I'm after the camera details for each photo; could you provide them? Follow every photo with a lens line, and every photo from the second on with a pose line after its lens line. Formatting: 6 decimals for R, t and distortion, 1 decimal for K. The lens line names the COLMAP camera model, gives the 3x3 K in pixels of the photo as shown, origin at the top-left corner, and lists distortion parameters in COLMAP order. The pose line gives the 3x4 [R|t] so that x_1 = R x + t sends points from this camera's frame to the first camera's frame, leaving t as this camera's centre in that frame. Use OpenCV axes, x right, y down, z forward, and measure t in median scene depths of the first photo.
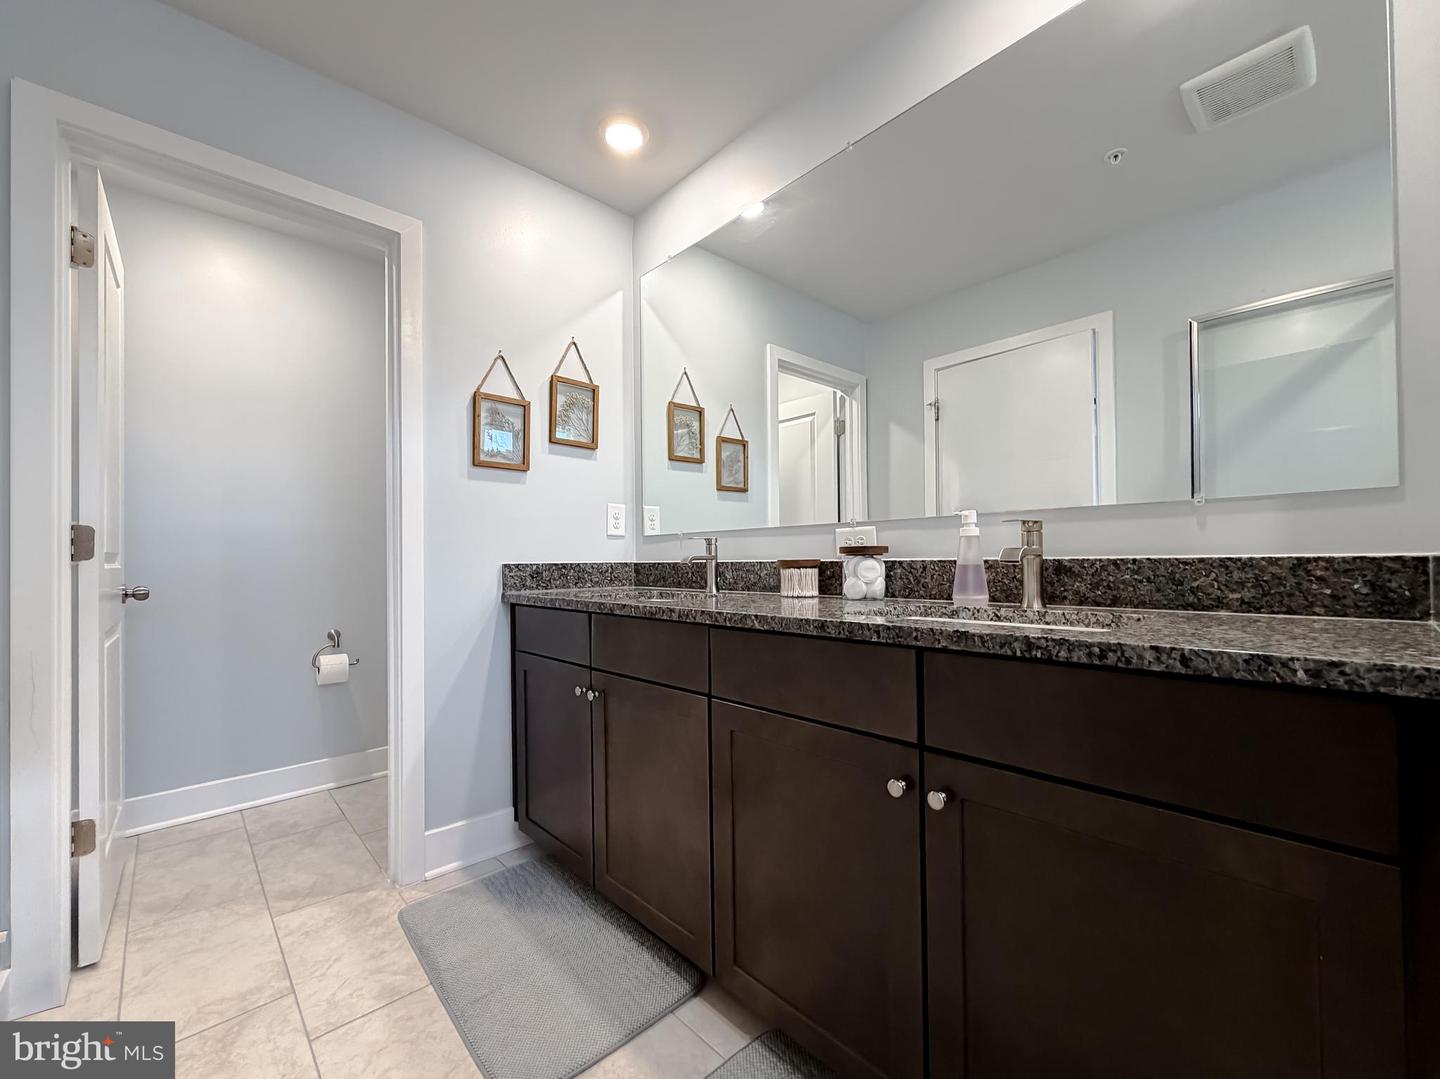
lens RADIAL K [[596.1, 0, 717.1], [0, 596.1, 558.4], [0, 0, 1]] dist [0.000780, 0.000070]
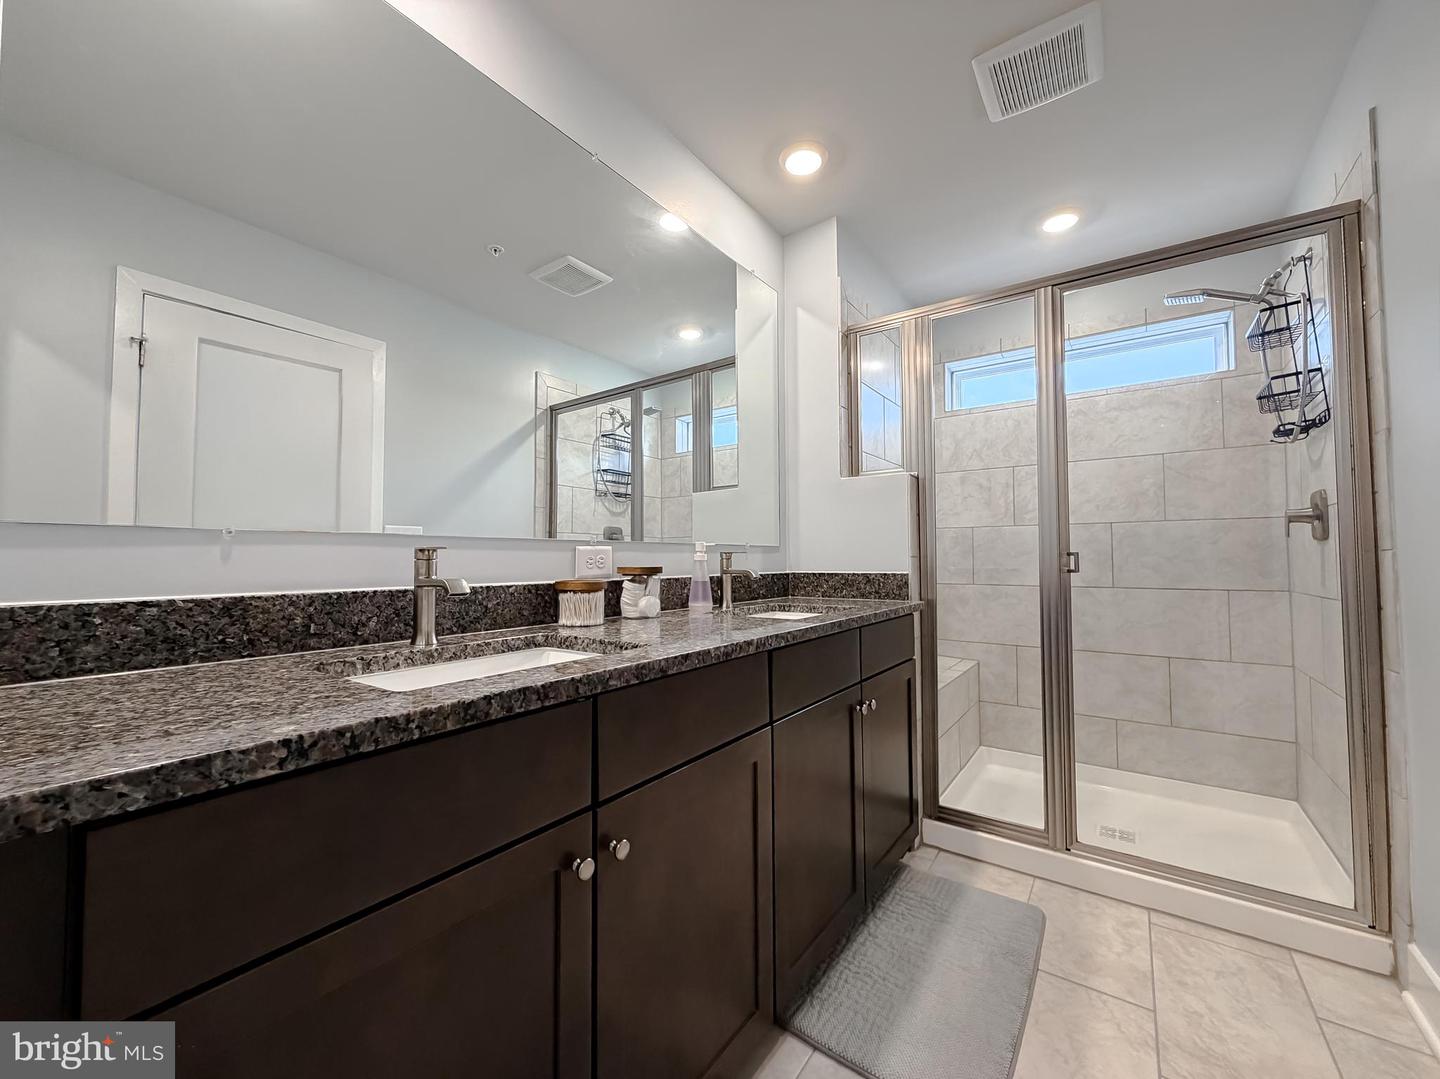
lens RADIAL K [[572.1, 0, 720.0], [0, 572.1, 539.5], [0, 0, 1]] dist [0.000432, 0.000065]
pose [[-0.202159, 0.049563, 0.978098, -0.798290], [0.006789, 0.998766, -0.049207, -0.017906], [-0.979329, -0.003307, -0.202246, 1.112093]]
